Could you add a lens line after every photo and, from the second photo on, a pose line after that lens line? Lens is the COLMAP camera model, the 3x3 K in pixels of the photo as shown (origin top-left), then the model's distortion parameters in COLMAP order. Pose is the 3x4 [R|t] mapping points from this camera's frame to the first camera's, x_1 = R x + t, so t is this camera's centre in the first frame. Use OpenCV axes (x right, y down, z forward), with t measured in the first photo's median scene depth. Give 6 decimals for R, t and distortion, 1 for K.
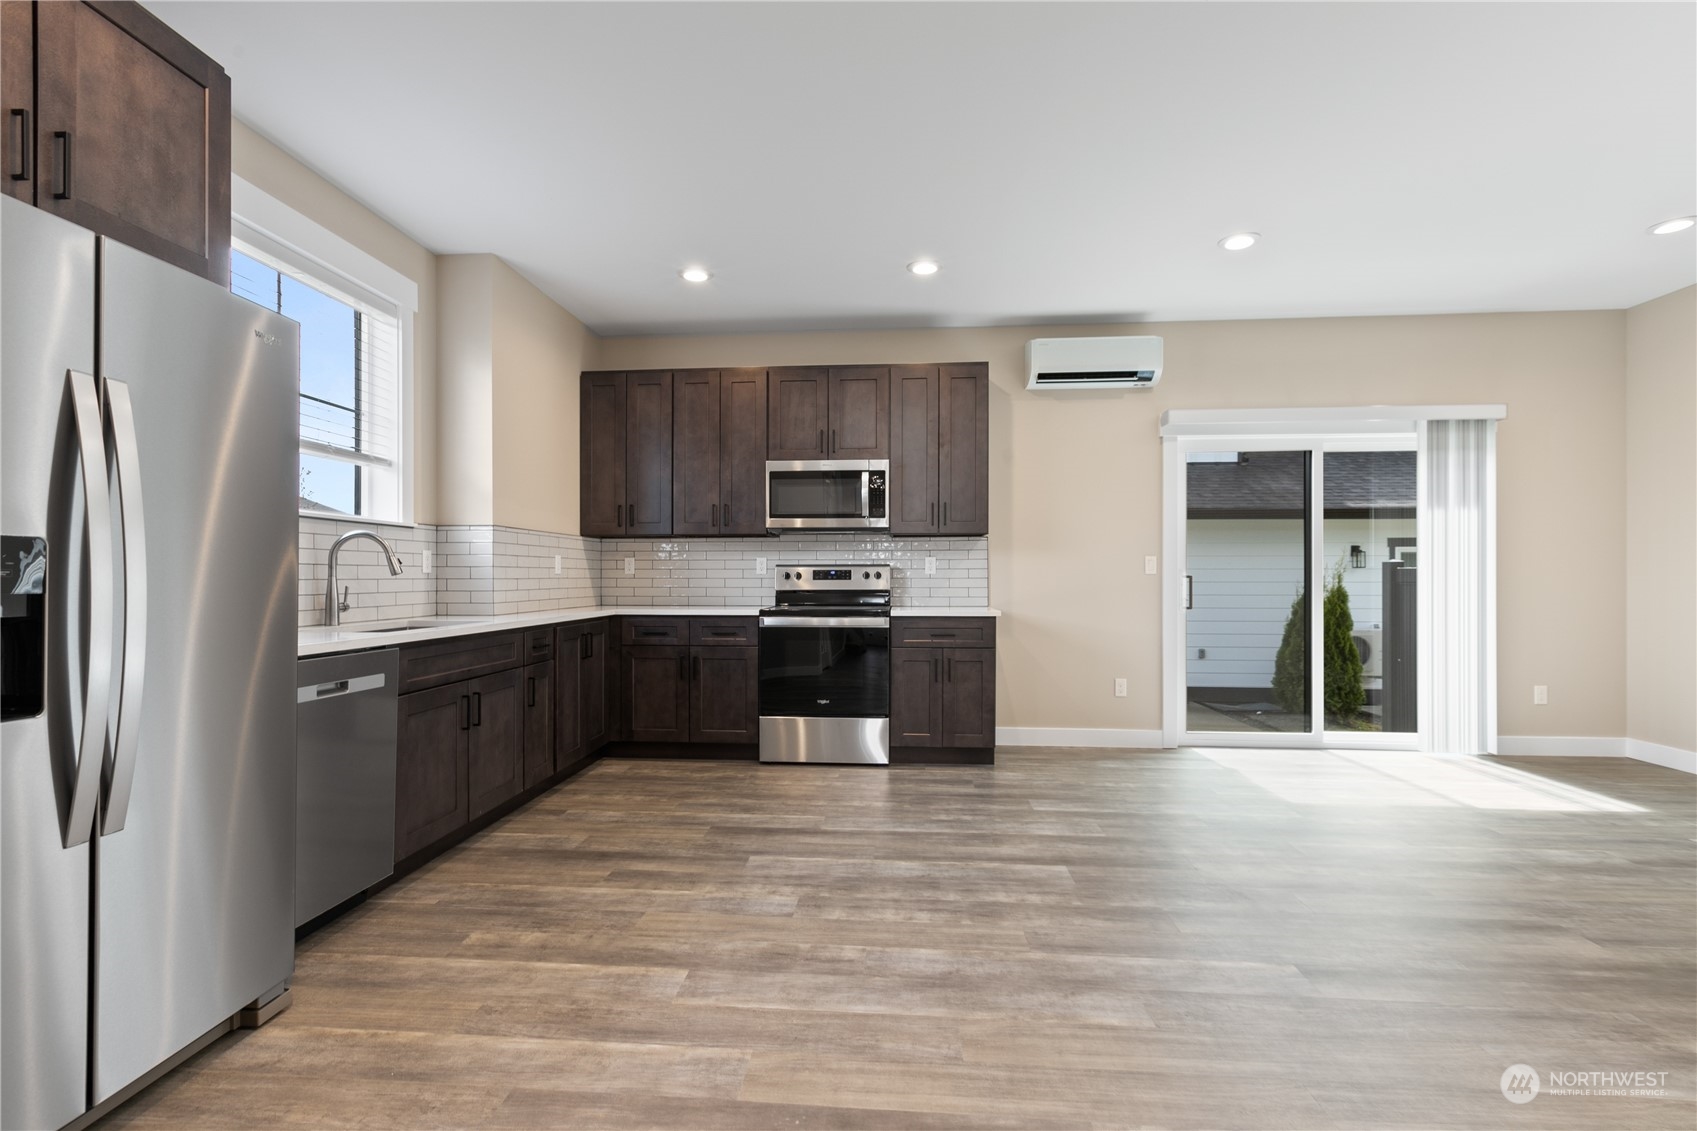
lens RADIAL K [[776.4, 0, 841.7], [0, 776.4, 580.4], [0, 0, 1]] dist [0.000276, 0.000780]
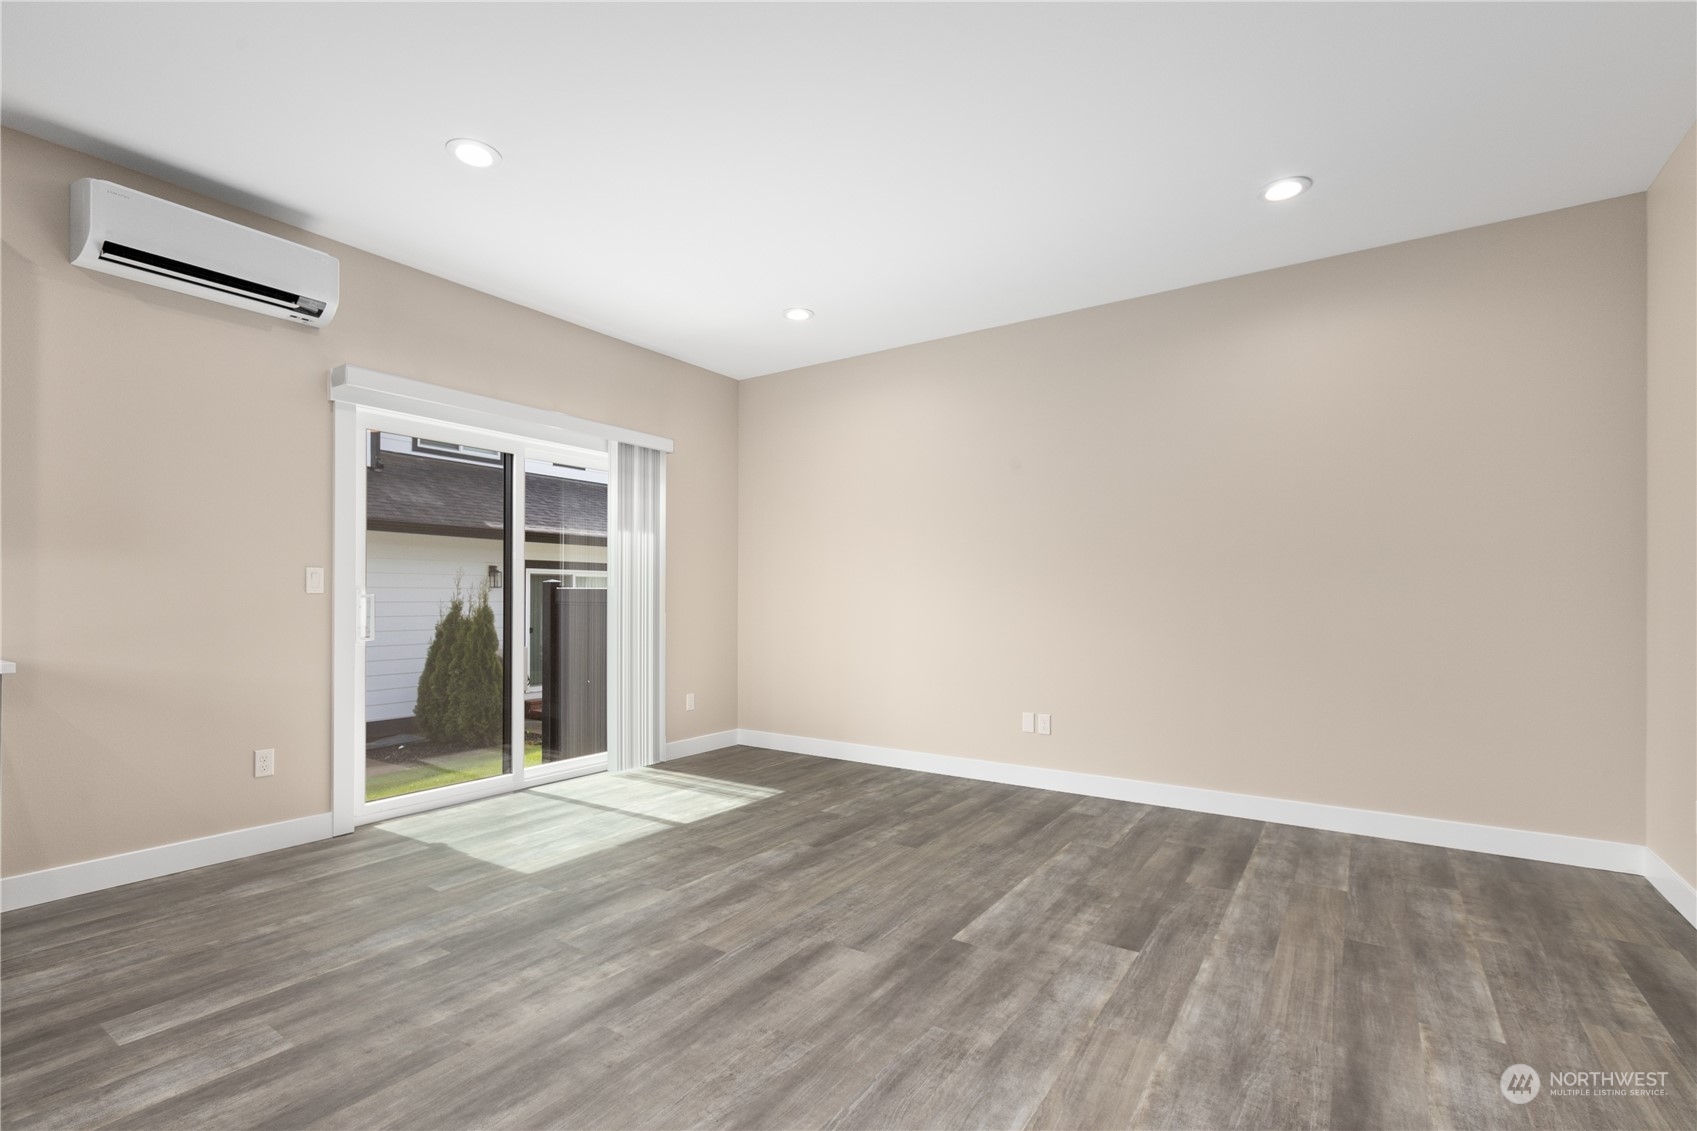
lens RADIAL K [[776.4, 0, 848.3], [0, 776.4, 594.9], [0, 0, 1]] dist [0.000276, 0.000780]
pose [[0.496094, 0.003486, 0.868262, 0.033583], [0.001331, 0.999988, -0.004775, -0.002933], [-0.868268, 0.003524, 0.496083, 0.287651]]
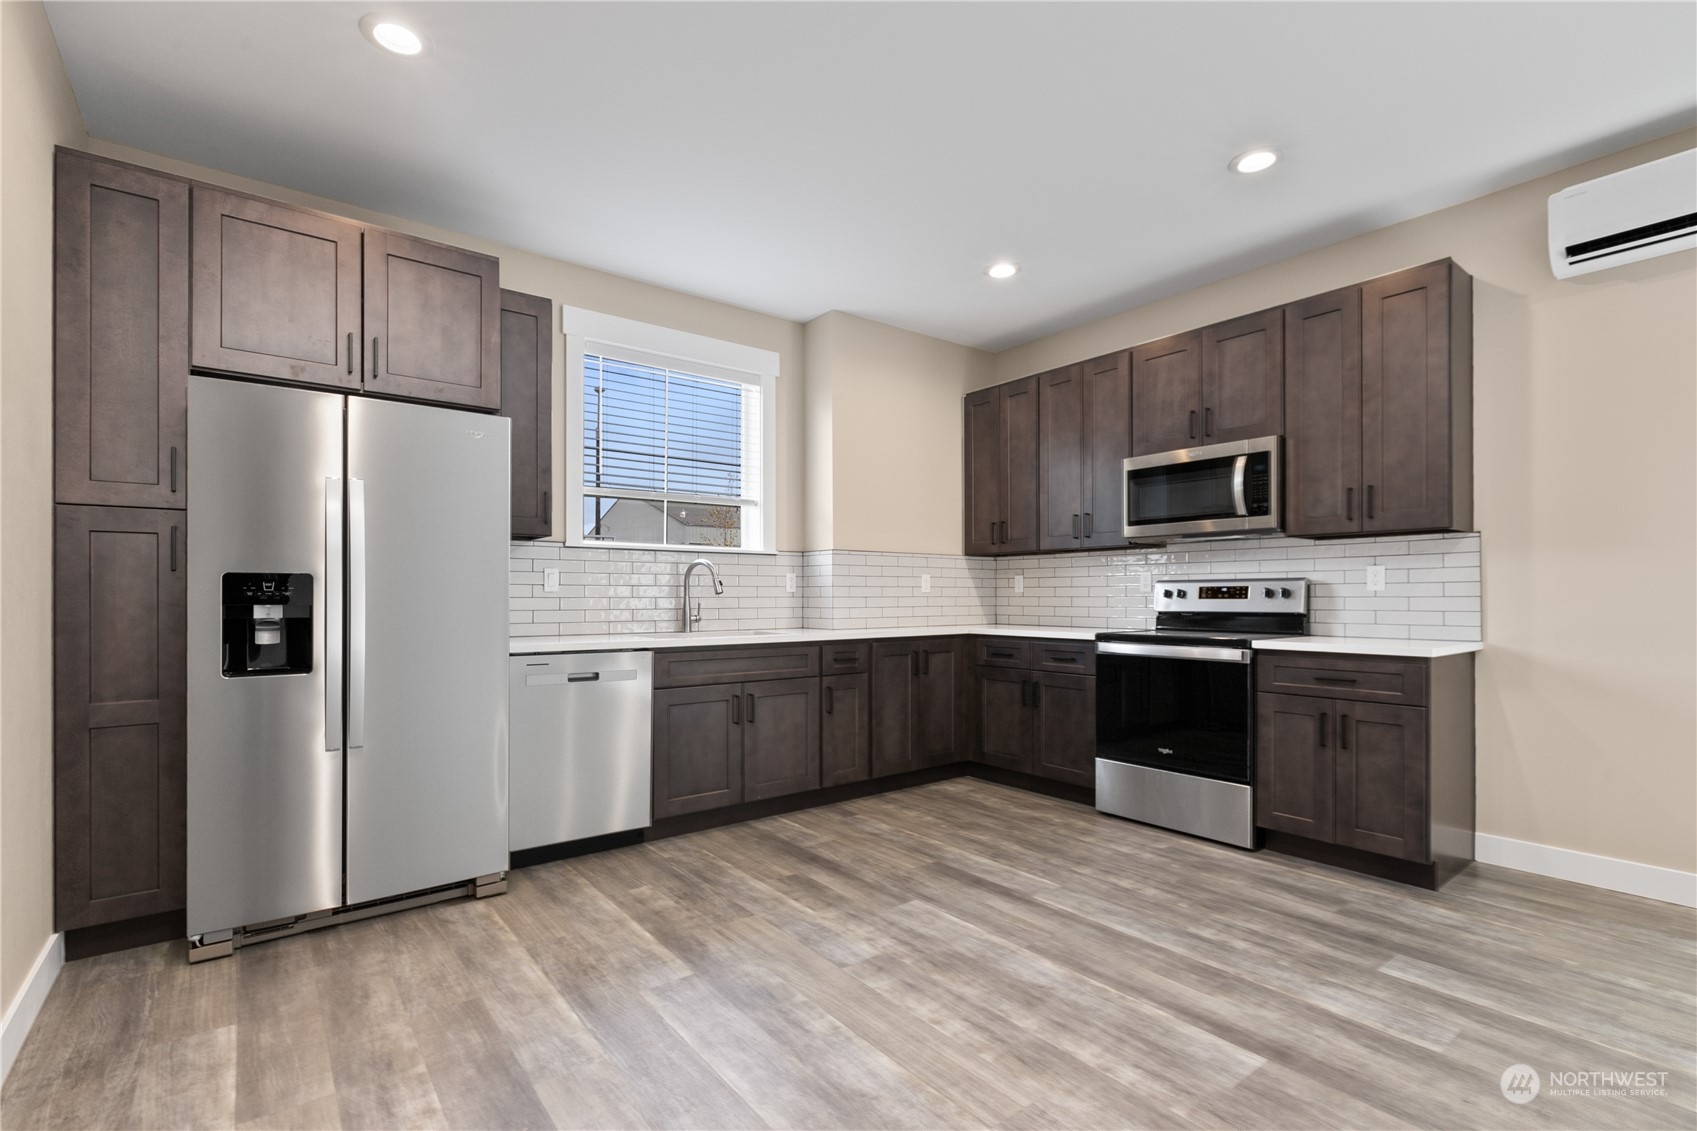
lens RADIAL K [[776.4, 0, 842.2], [0, 776.4, 591.2], [0, 0, 1]] dist [0.000276, 0.000780]
pose [[0.671829, -0.005426, -0.740687, 0.382174], [-0.002659, 0.999949, -0.009737, 0.000424], [0.740702, 0.008511, 0.671780, 0.240842]]
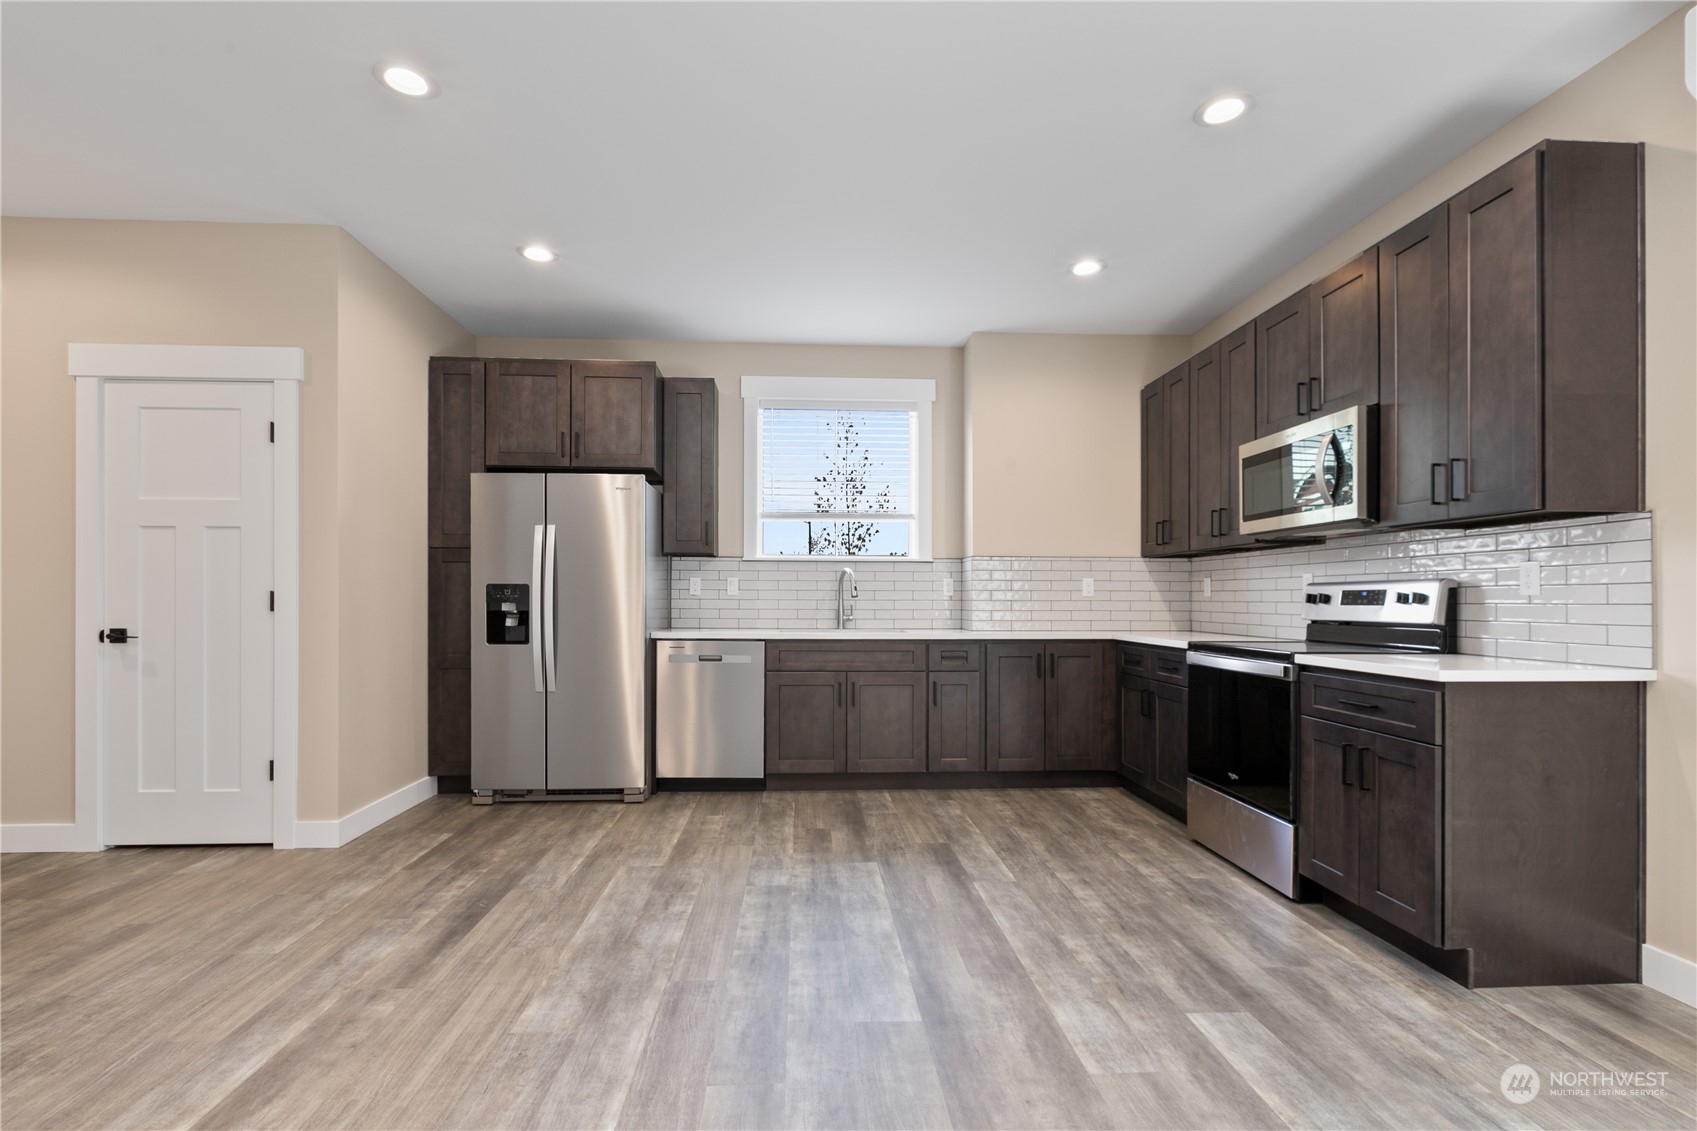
lens RADIAL K [[776.4, 0, 834.6], [0, 776.4, 599.4], [0, 0, 1]] dist [0.000276, 0.000780]
pose [[0.126703, 0.001244, -0.991940, 0.700515], [-0.008868, 0.999961, 0.000121, -0.002004], [0.991901, 0.008781, 0.126709, 0.611011]]
